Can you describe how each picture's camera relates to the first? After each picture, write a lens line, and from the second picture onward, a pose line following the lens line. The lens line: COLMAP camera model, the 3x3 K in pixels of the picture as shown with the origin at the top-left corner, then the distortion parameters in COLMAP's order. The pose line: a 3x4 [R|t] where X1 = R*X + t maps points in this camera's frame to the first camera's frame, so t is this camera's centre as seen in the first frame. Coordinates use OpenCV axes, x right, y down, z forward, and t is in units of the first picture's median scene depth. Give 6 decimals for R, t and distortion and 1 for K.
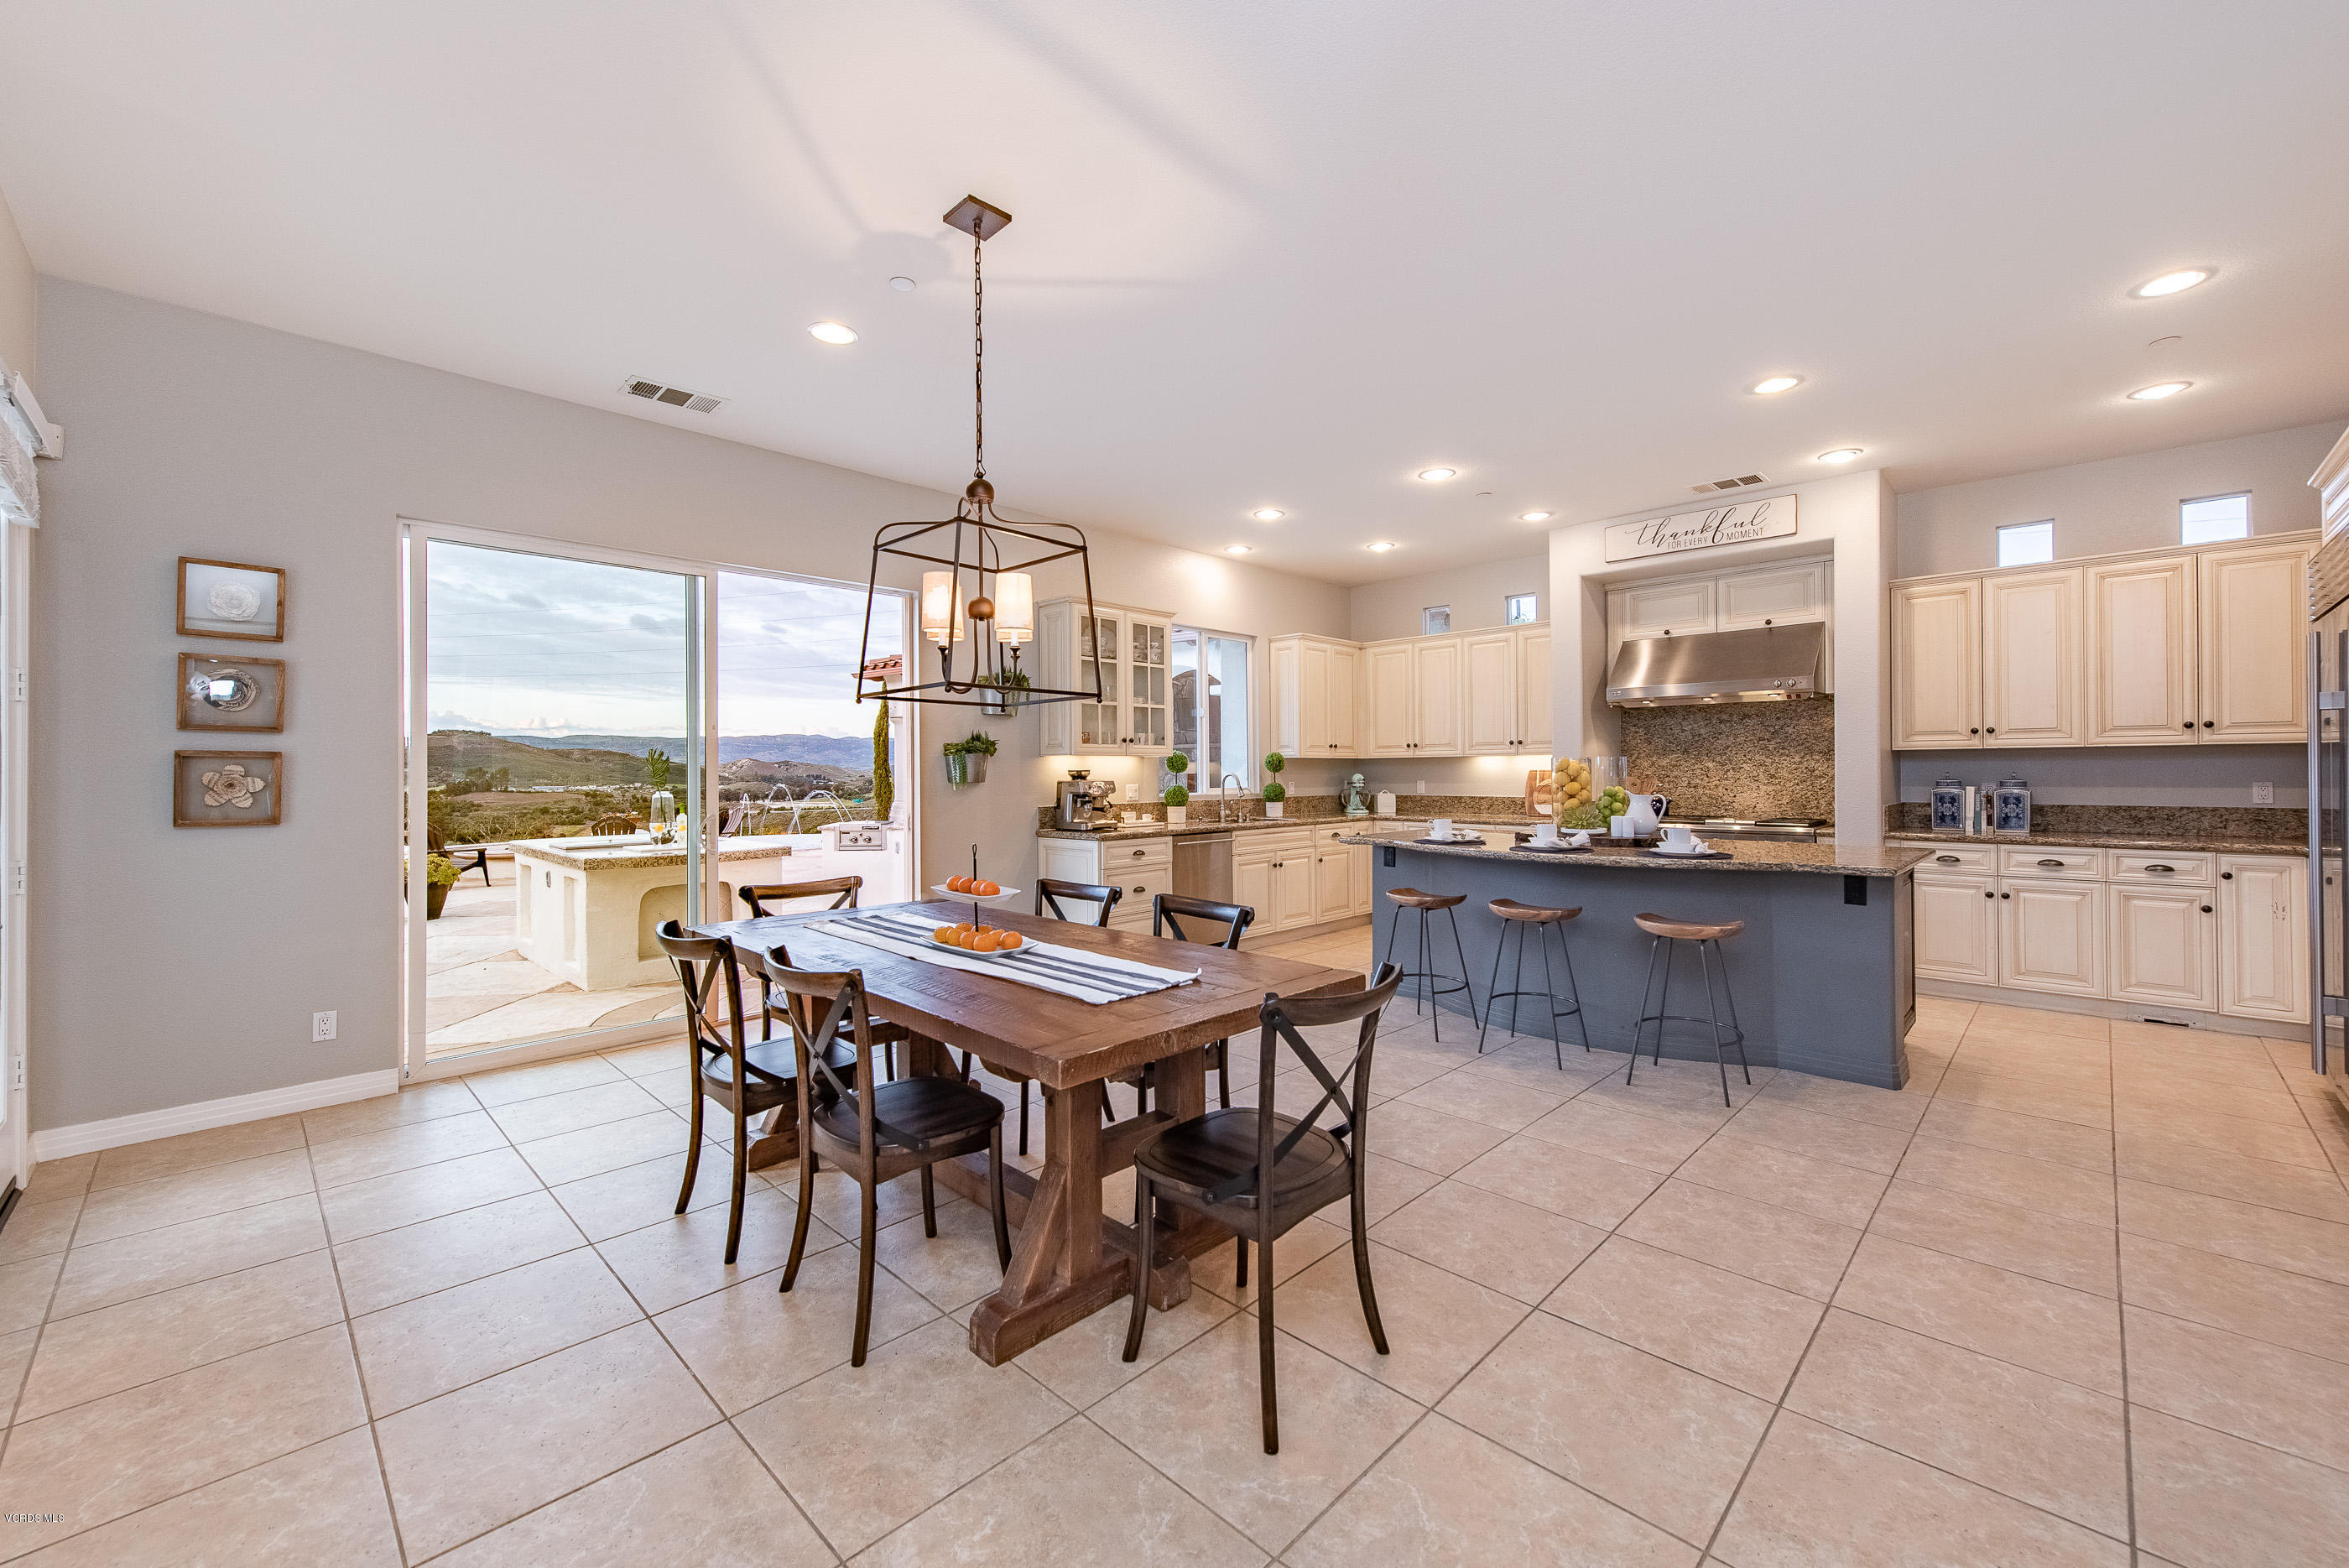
lens RADIAL K [[930.0, 0, 1176.2], [0, 930.0, 775.1], [0, 0, 1]] dist [0.012491, -0.004405]
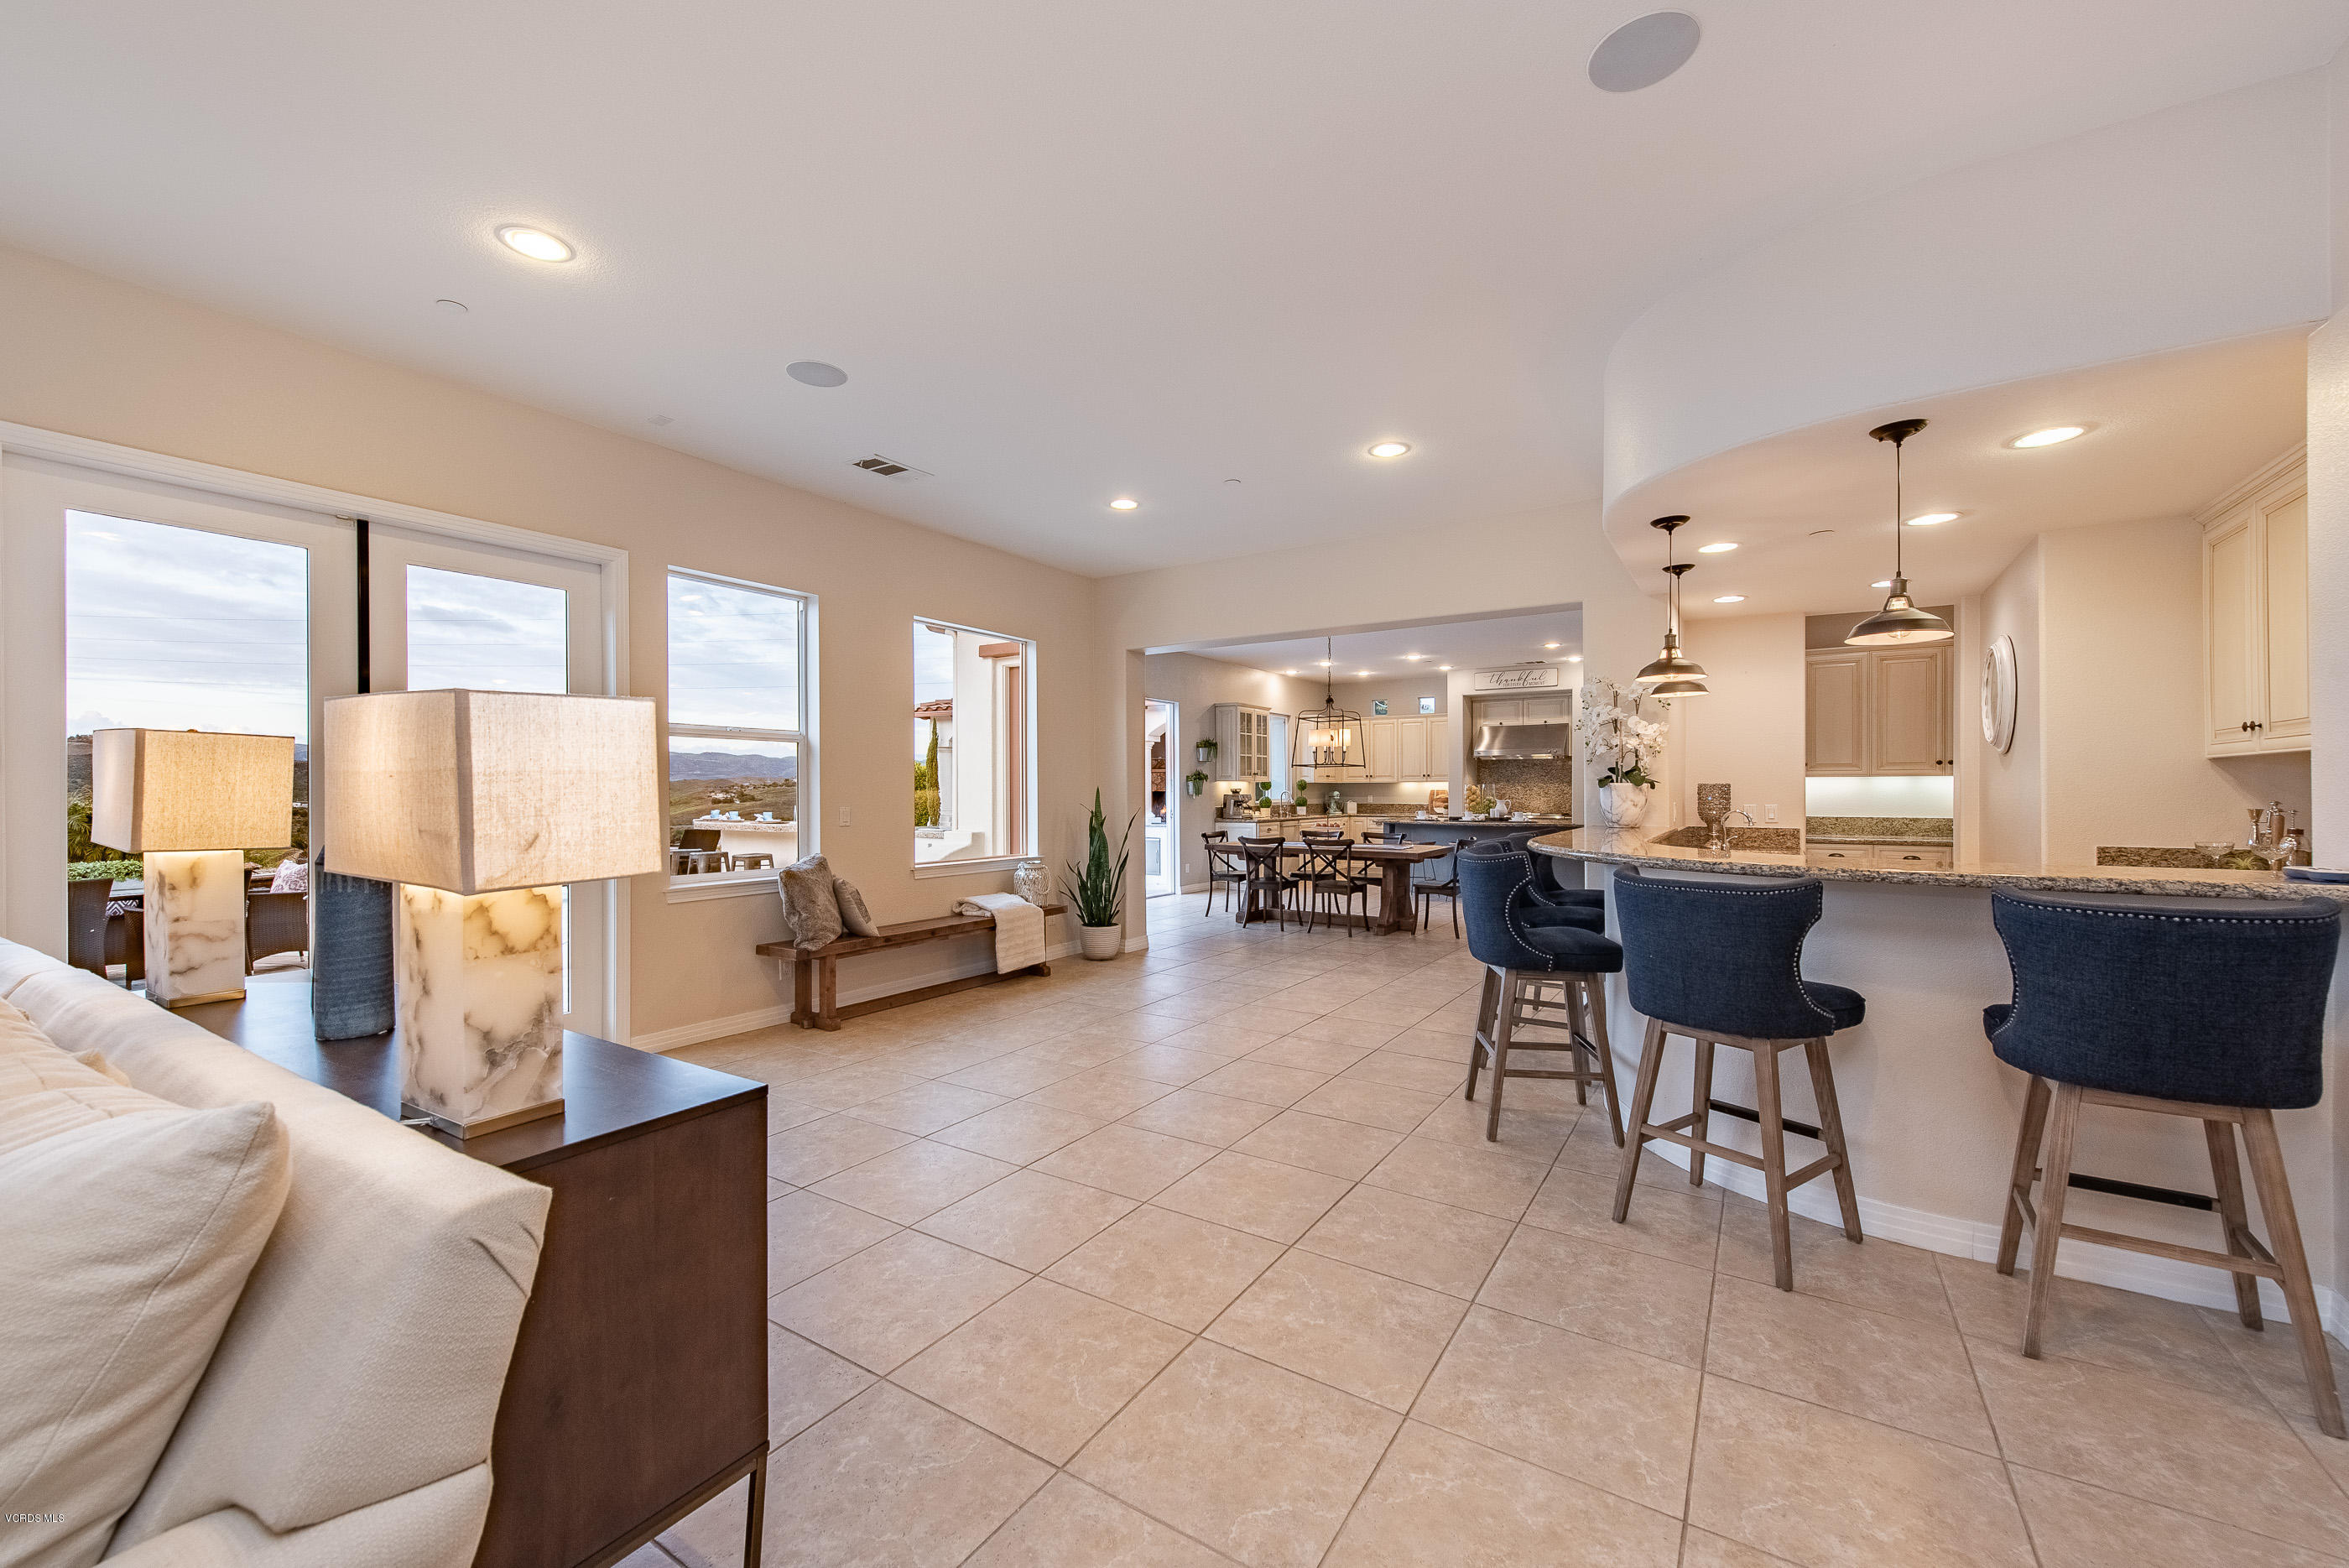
lens RADIAL K [[930.0, 0, 1174.8], [0, 930.0, 787.1], [0, 0, 1]] dist [0.012491, -0.004405]
pose [[0.979069, 0.005639, 0.203452, -0.670014], [-0.004295, 0.999966, -0.007045, 0.006221], [-0.203485, 0.006024, 0.979059, -0.974395]]
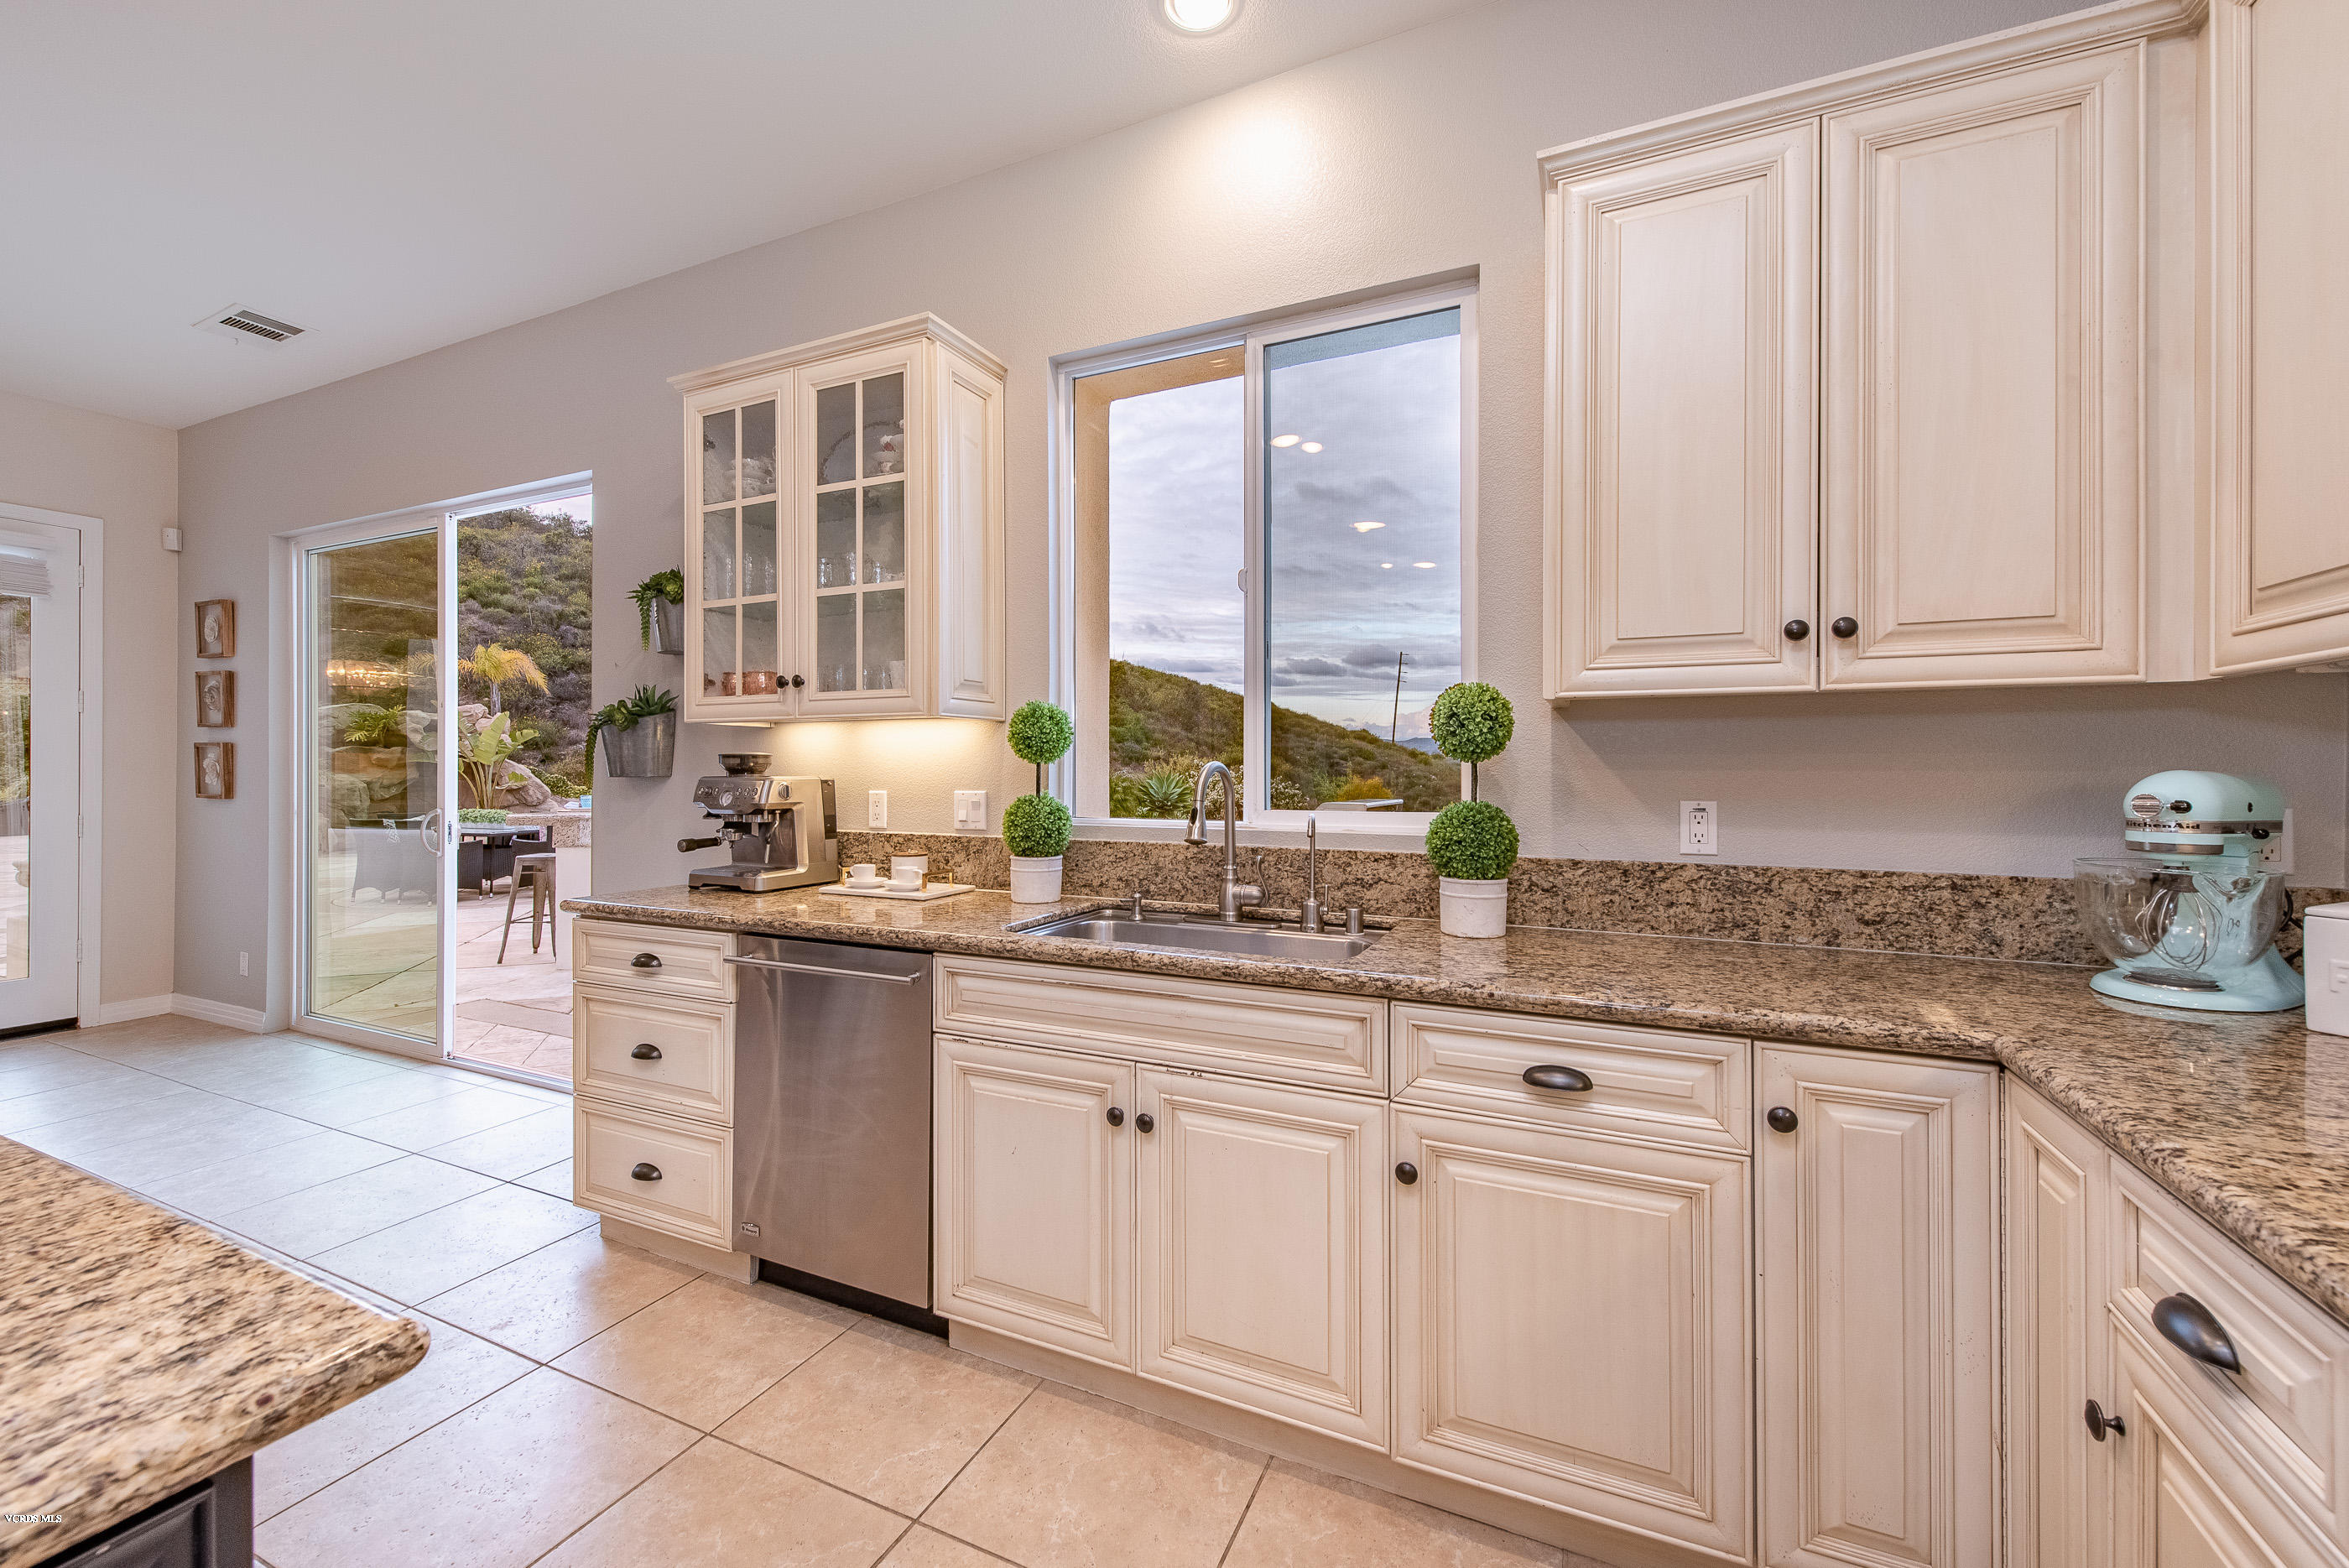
lens RADIAL K [[930.0, 0, 1179.7], [0, 930.0, 759.5], [0, 0, 1]] dist [0.012491, -0.004405]
pose [[0.339612, -0.001439, -0.940565, 0.421705], [-0.006149, 0.999974, -0.003750, -0.002570], [0.940546, 0.007057, 0.339594, 1.093494]]
